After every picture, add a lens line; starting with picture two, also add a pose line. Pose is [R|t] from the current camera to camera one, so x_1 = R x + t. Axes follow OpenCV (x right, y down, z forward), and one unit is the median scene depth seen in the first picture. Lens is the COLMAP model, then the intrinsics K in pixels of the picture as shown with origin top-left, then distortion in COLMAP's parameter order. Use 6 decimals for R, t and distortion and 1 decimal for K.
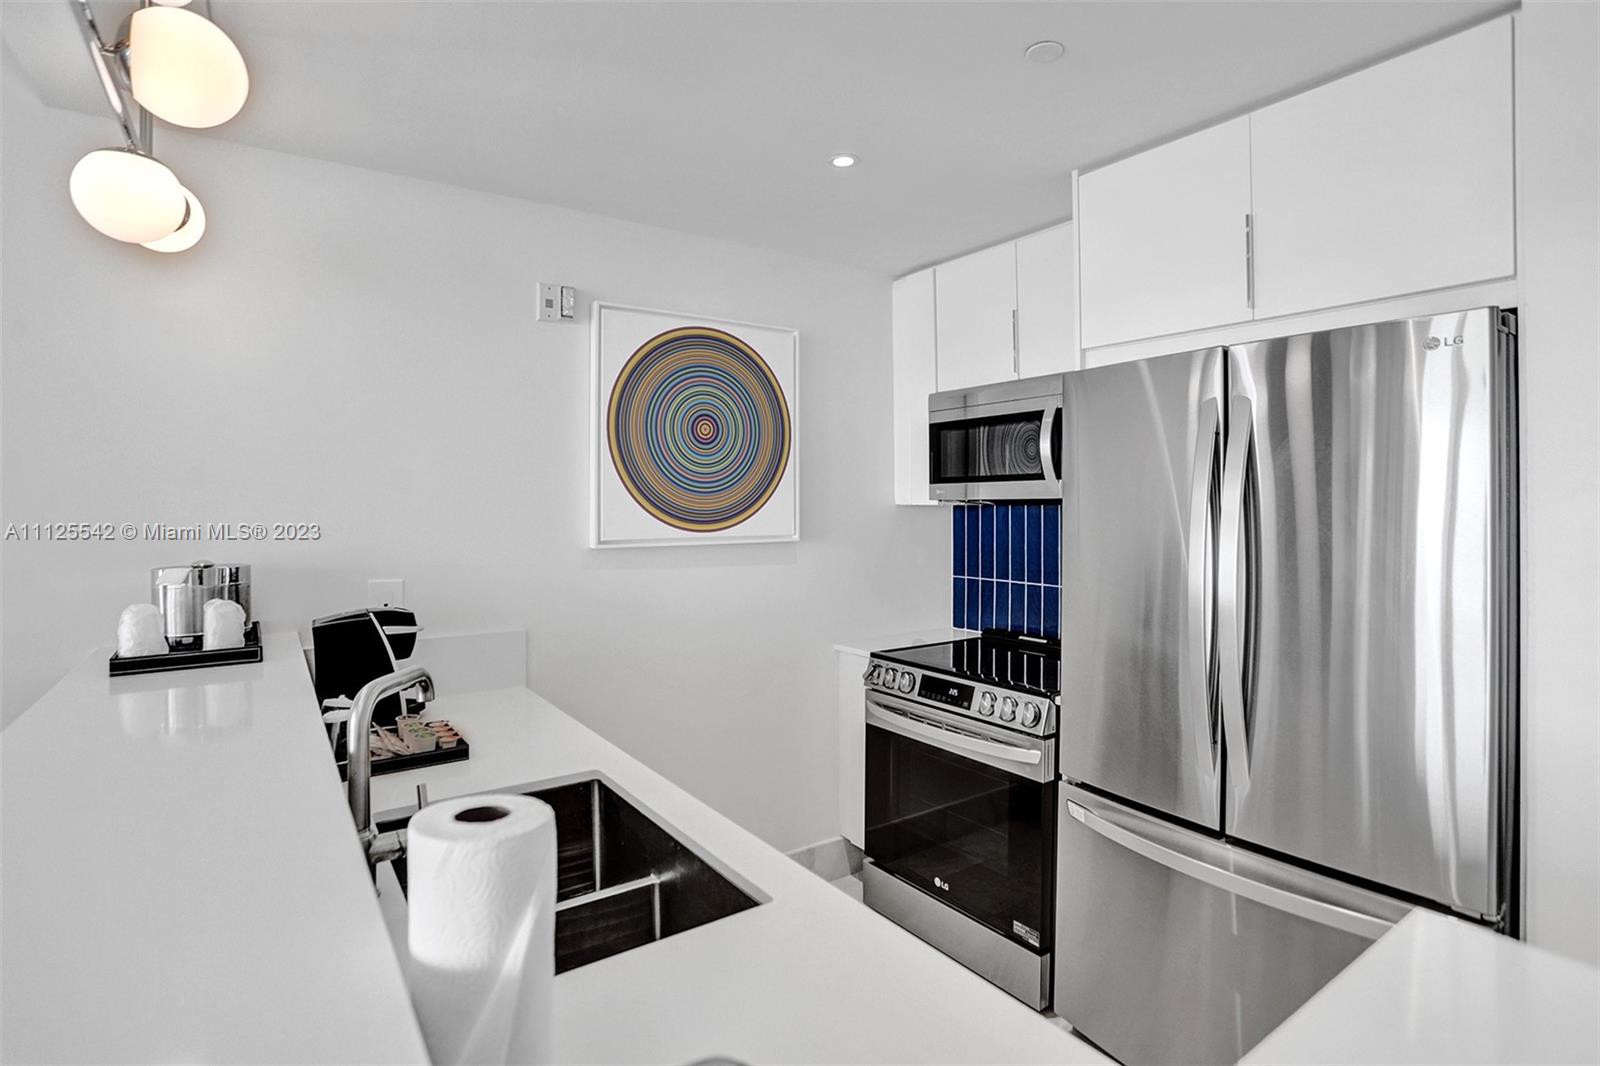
lens RADIAL K [[819.2, 0, 771.2], [0, 819.2, 527.6], [0, 0, 1]] dist [-0.074217, 0.035066]
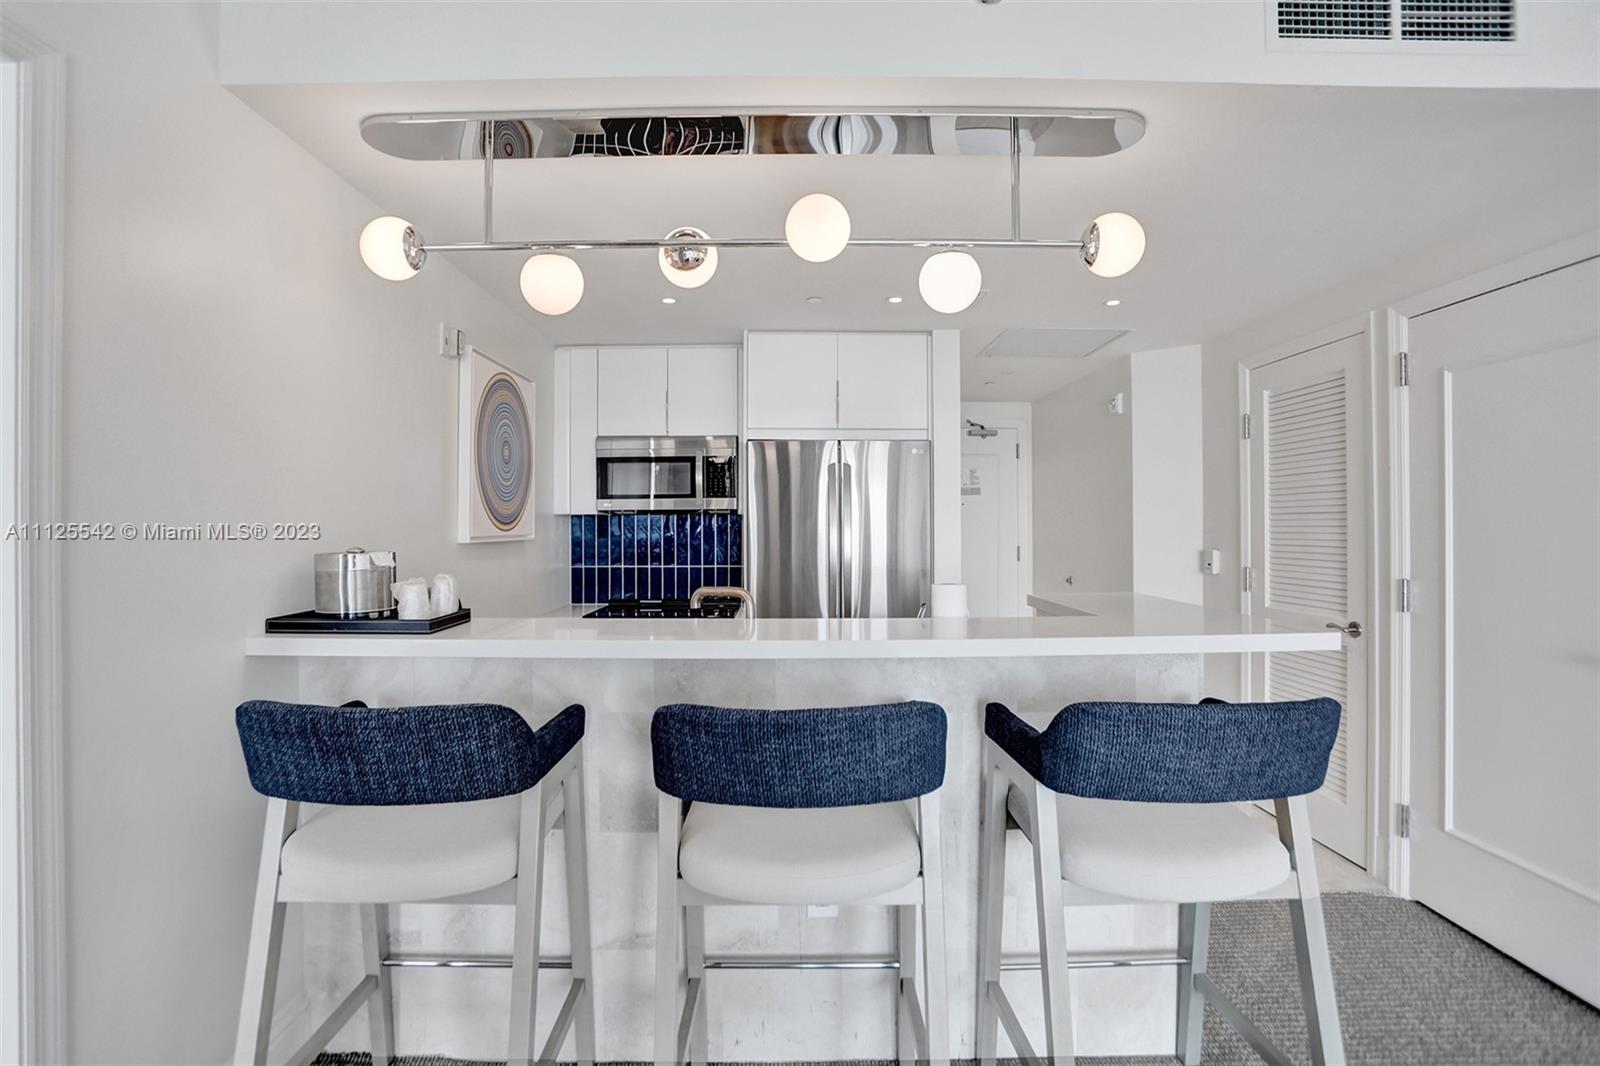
lens RADIAL K [[819.2, 0, 771.2], [0, 819.2, 527.6], [0, 0, 1]] dist [-0.074217, 0.035066]
pose [[0.583602, 0.006407, 0.812015, -0.807618], [0.015063, 0.999711, -0.018714, 0.028671], [-0.811900, 0.023153, 0.583337, -0.085307]]
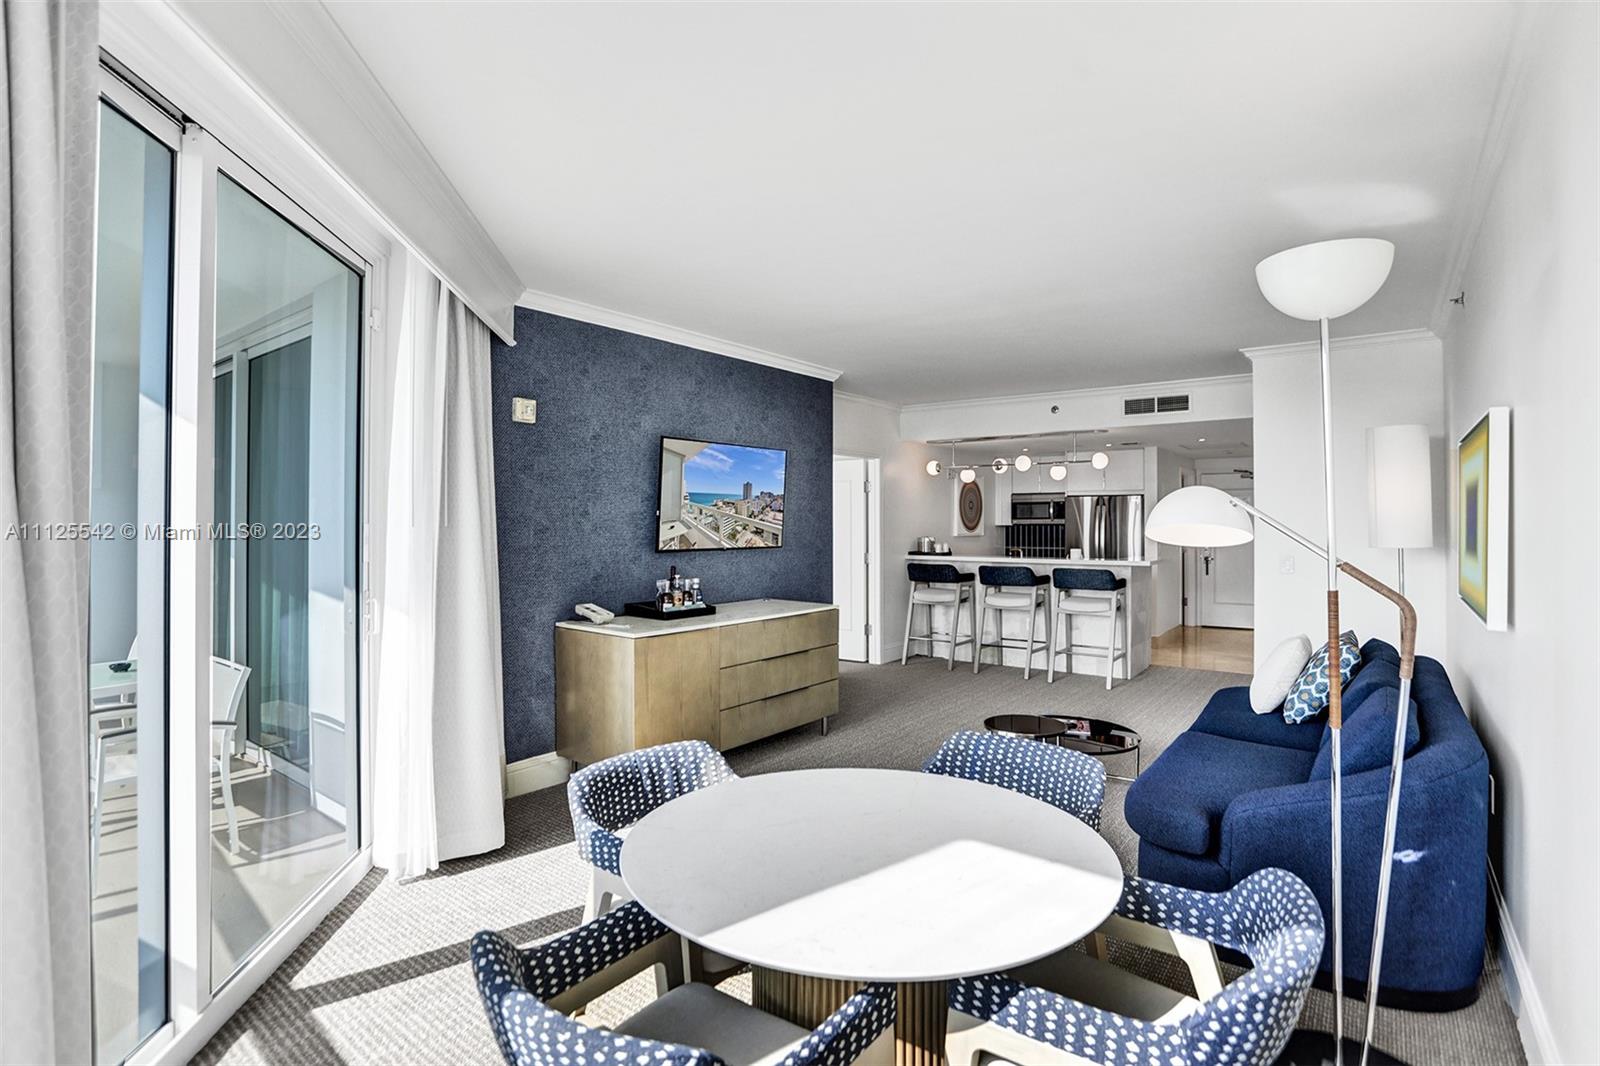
lens RADIAL K [[819.2, 0, 771.2], [0, 819.2, 527.6], [0, 0, 1]] dist [-0.074217, 0.035066]
pose [[0.955633, 0.004261, 0.294529, -1.928627], [0.002135, 0.999769, -0.021393, 0.058710], [-0.294552, 0.021073, 0.955403, -2.178116]]
